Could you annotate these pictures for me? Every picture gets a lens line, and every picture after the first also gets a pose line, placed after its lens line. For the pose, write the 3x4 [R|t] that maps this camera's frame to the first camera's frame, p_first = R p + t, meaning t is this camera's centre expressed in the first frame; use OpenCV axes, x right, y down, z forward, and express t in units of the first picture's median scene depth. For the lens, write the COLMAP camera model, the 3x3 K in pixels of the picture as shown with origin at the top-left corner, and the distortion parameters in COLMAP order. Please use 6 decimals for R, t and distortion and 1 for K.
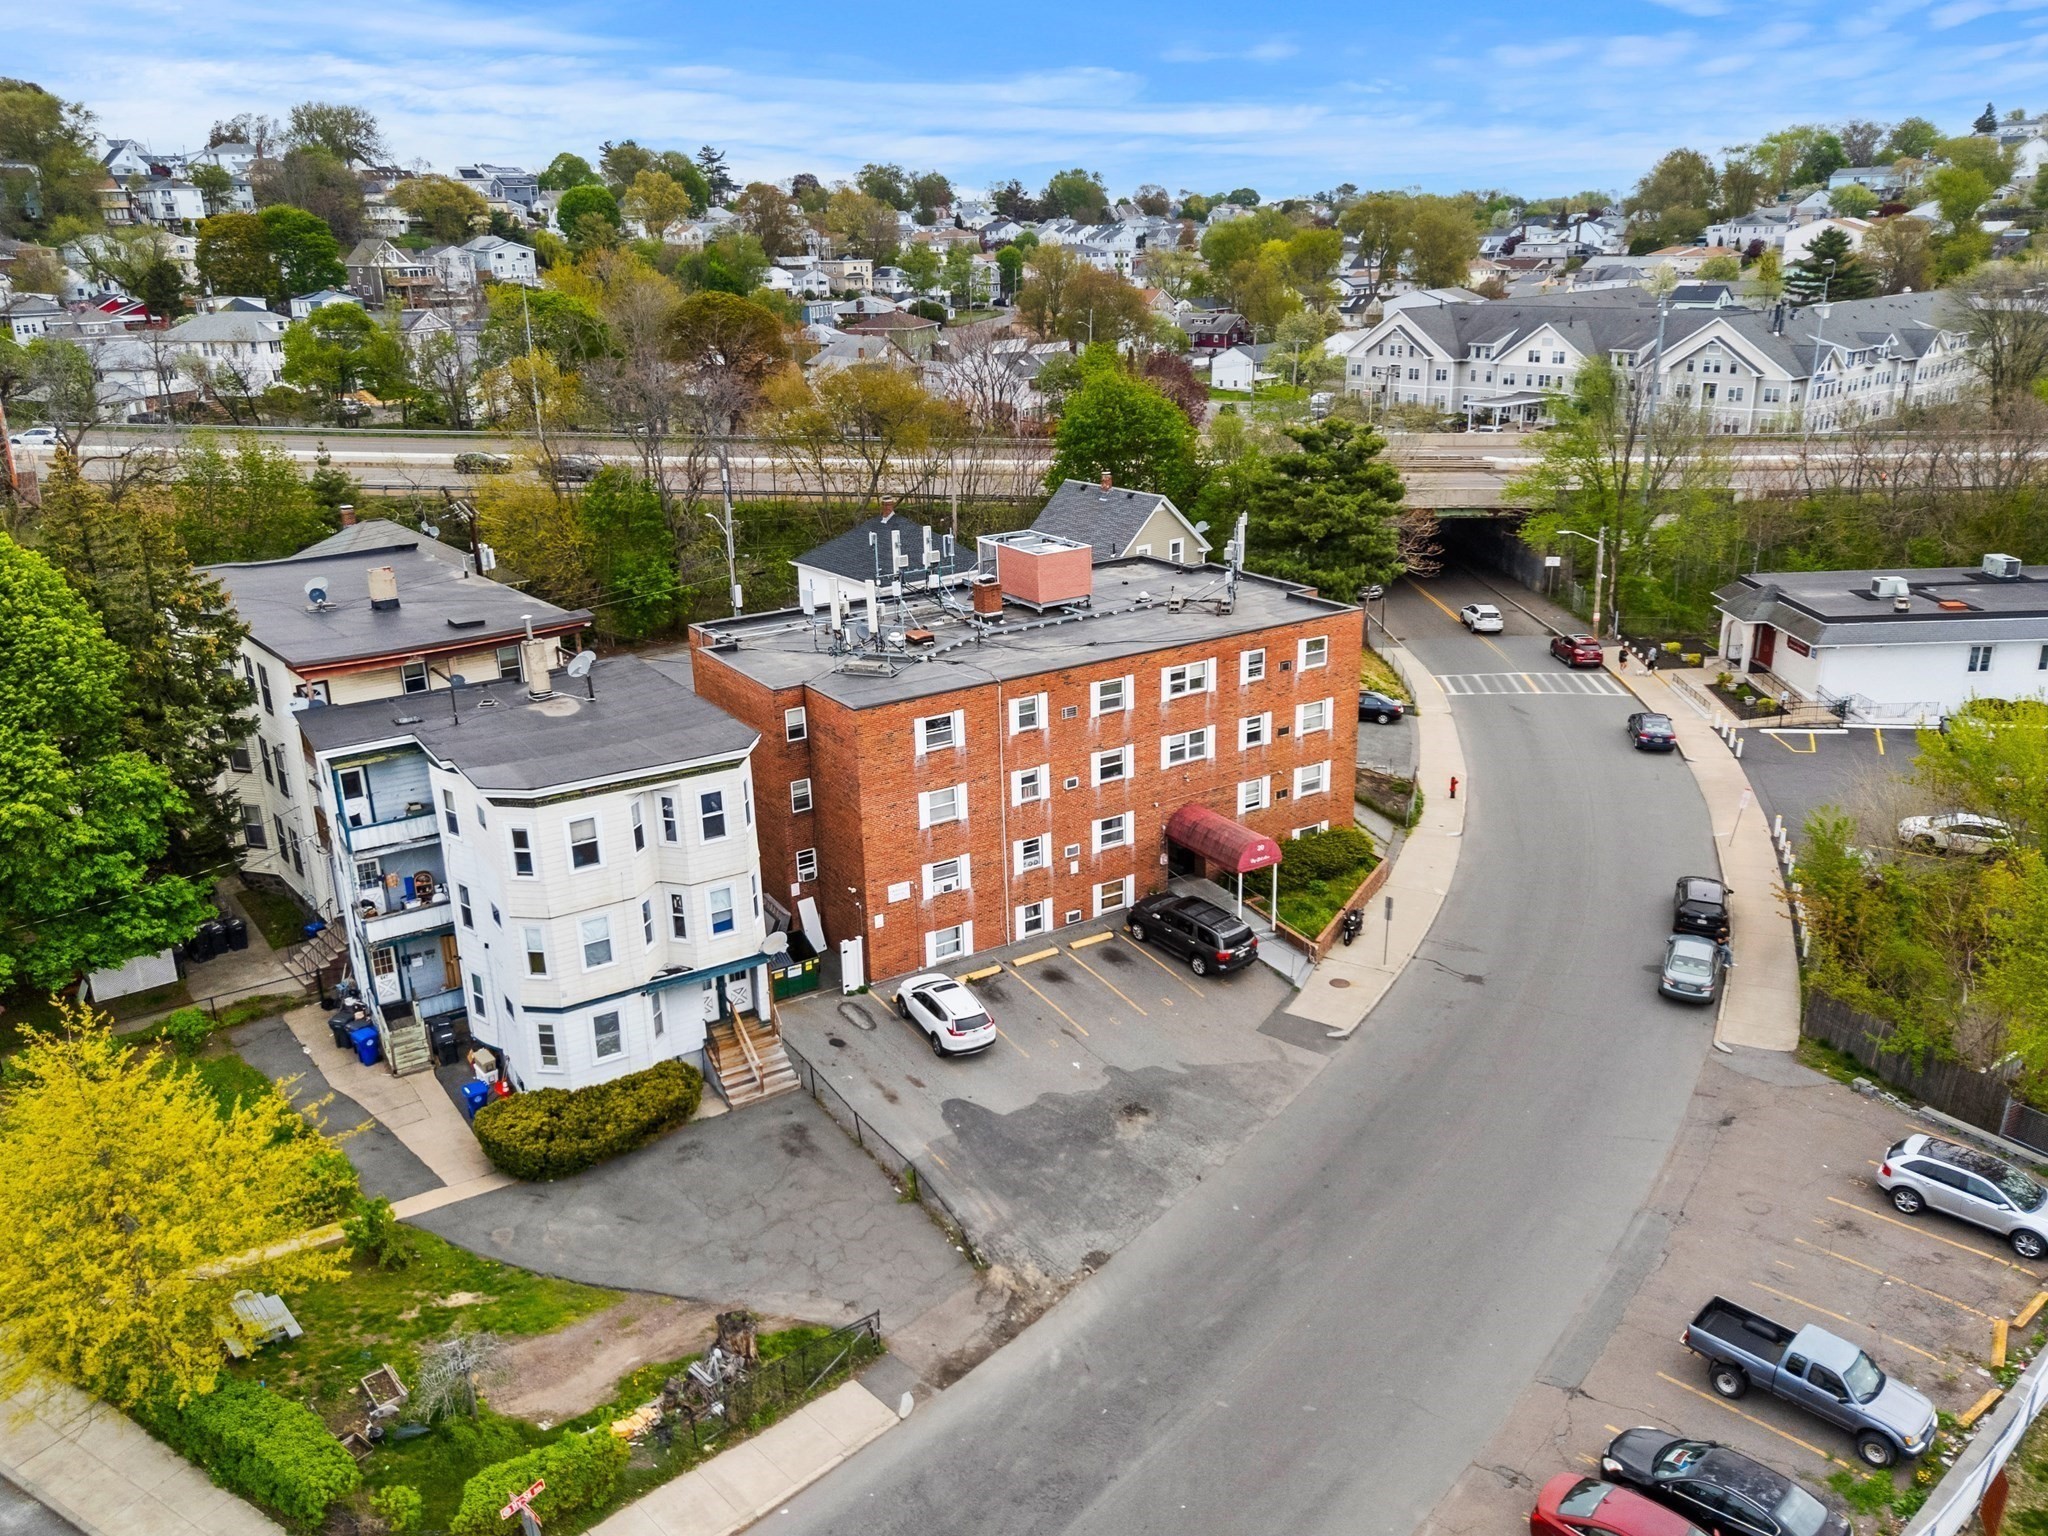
lens RADIAL K [[1576.0, 0, 1017.4], [0, 1576.0, 736.2], [0, 0, 1]] dist [0.076462, -0.069003]
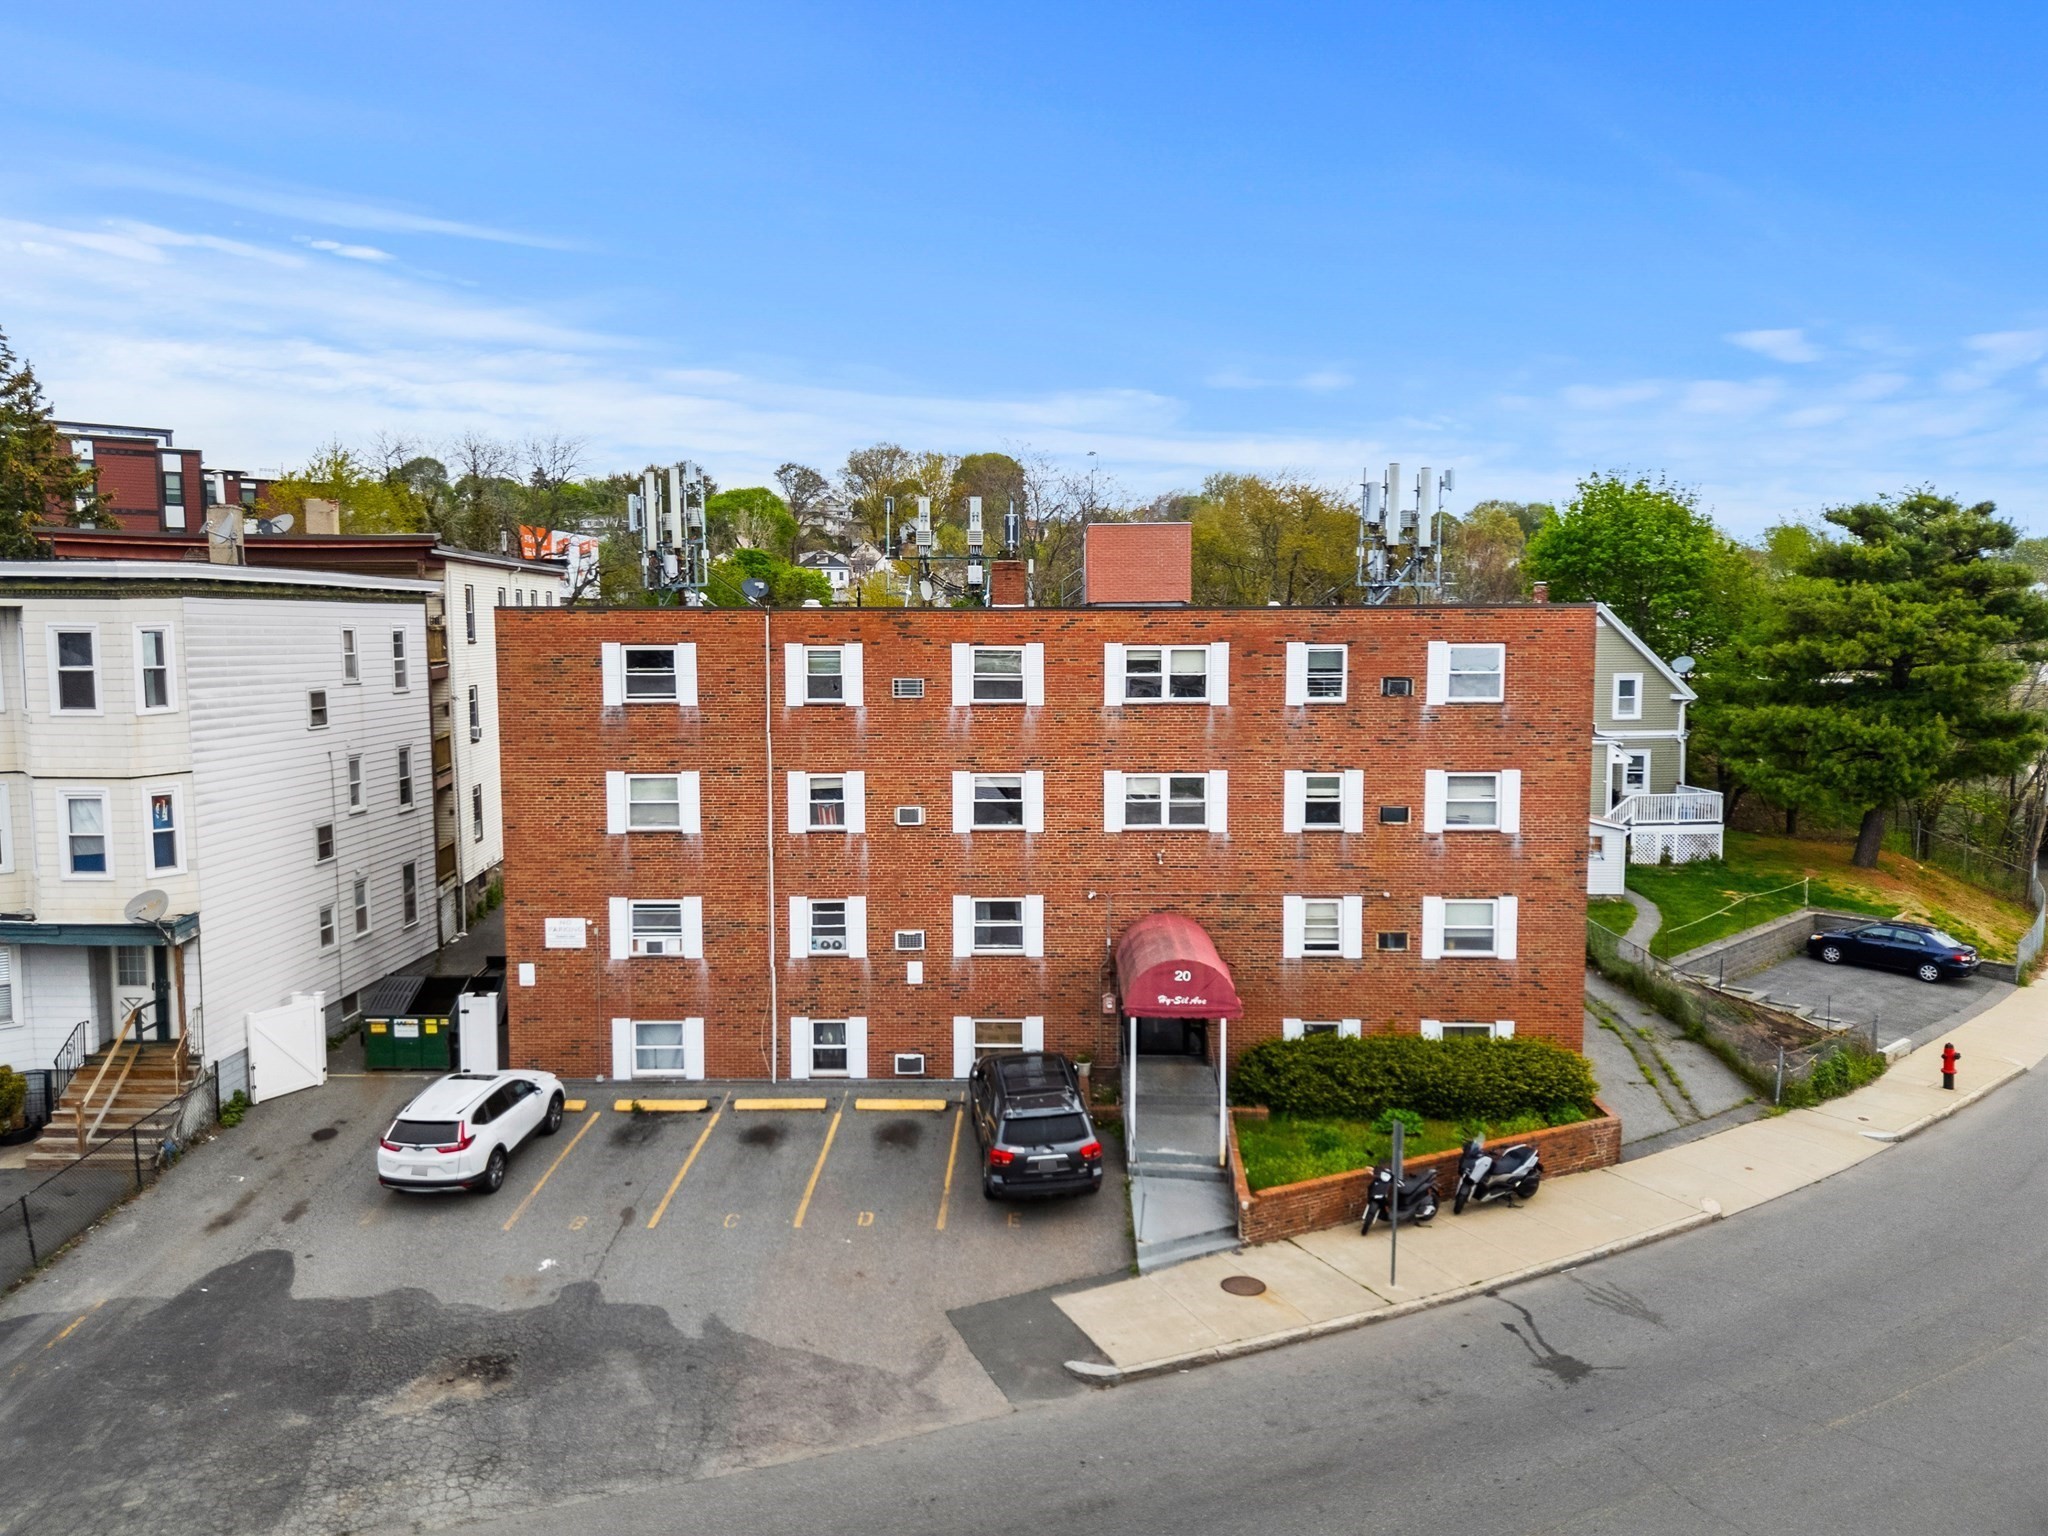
lens RADIAL K [[1506.0, 0, 1017.7], [0, 1506.0, 739.7], [0, 0, 1]] dist [0.122143, -0.161572]
pose [[0.838752, 0.065855, -0.540517, 0.342493], [-0.187023, 0.967112, -0.172385, 0.085102], [0.511388, 0.245677, 0.823484, 0.524847]]
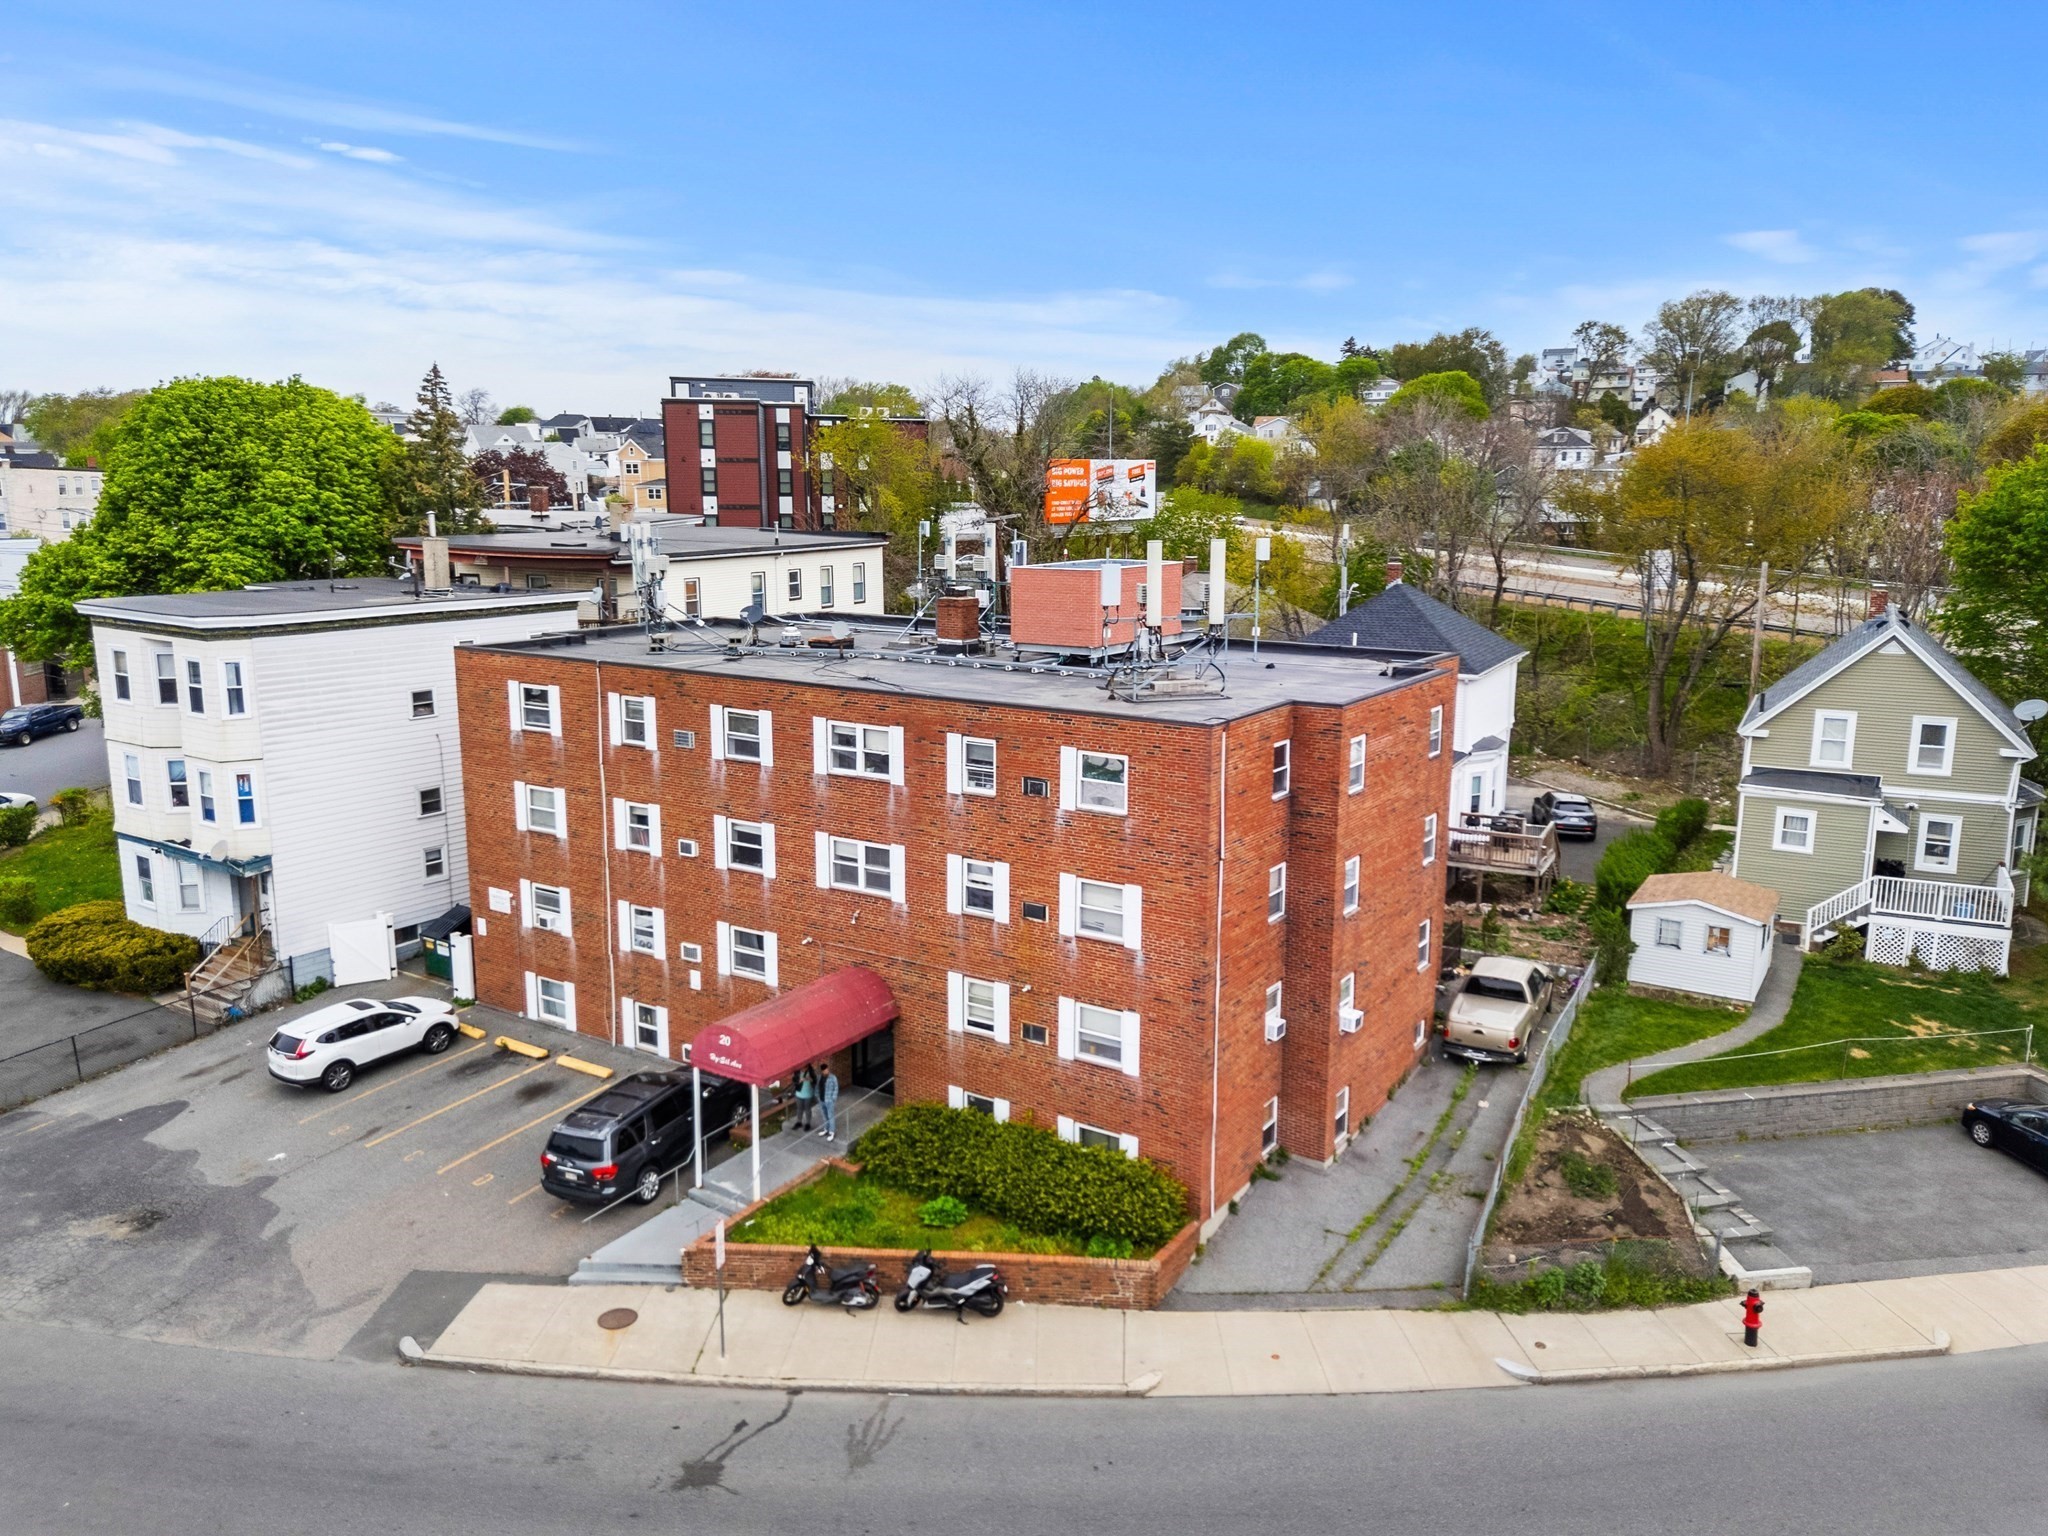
lens RADIAL K [[1506.0, 0, 1017.7], [0, 1506.0, 739.7], [0, 0, 1]] dist [0.122143, -0.161572]
pose [[0.409582, 0.184523, -0.893417, 0.620103], [-0.293688, 0.953865, 0.062368, -0.089917], [0.863707, 0.236841, 0.444878, 0.773807]]
